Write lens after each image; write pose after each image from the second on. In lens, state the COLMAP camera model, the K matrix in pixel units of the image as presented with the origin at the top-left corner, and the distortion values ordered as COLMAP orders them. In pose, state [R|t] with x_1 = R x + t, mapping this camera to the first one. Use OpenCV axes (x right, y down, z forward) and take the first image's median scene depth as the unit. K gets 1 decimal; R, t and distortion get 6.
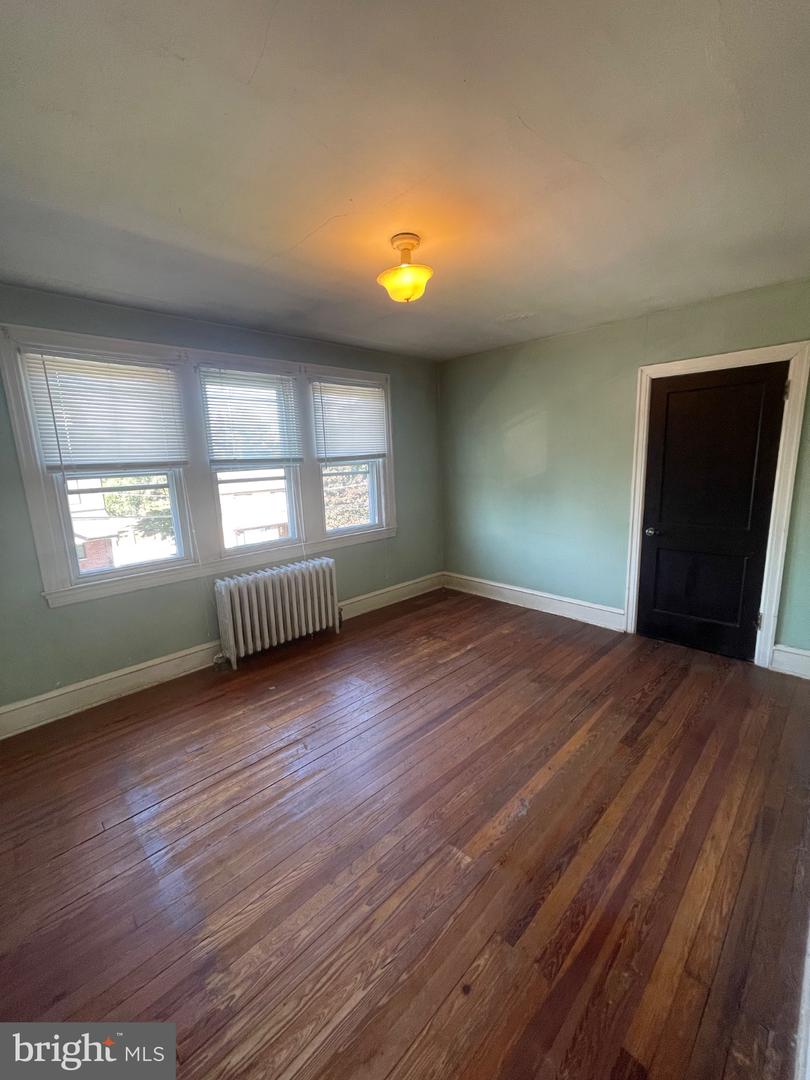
lens RADIAL K [[433.5, 0, 403.2], [0, 433.5, 538.2], [0, 0, 1]] dist [-0.012316, 0.000331]
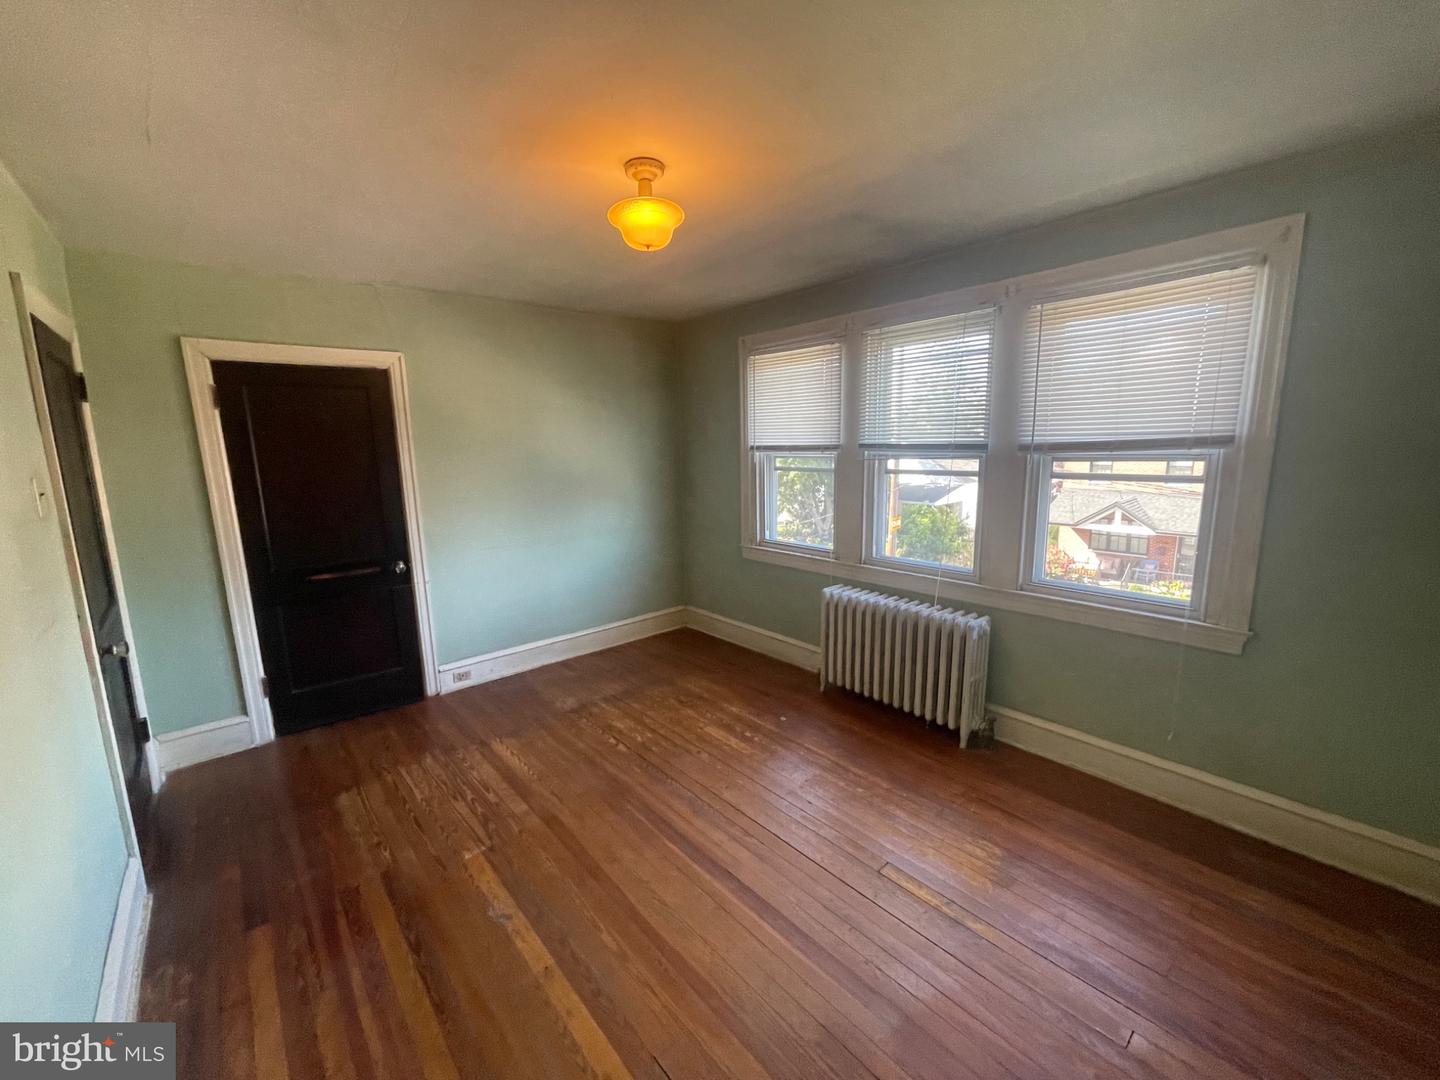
lens RADIAL K [[578.0, 0, 712.3], [0, 578.0, 544.4], [0, 0, 1]] dist [-0.012316, 0.000331]
pose [[-0.060631, 0.204290, -0.977031, 0.935858], [-0.167607, 0.962850, 0.211726, -0.247897], [0.983988, 0.176594, -0.024138, 1.068605]]
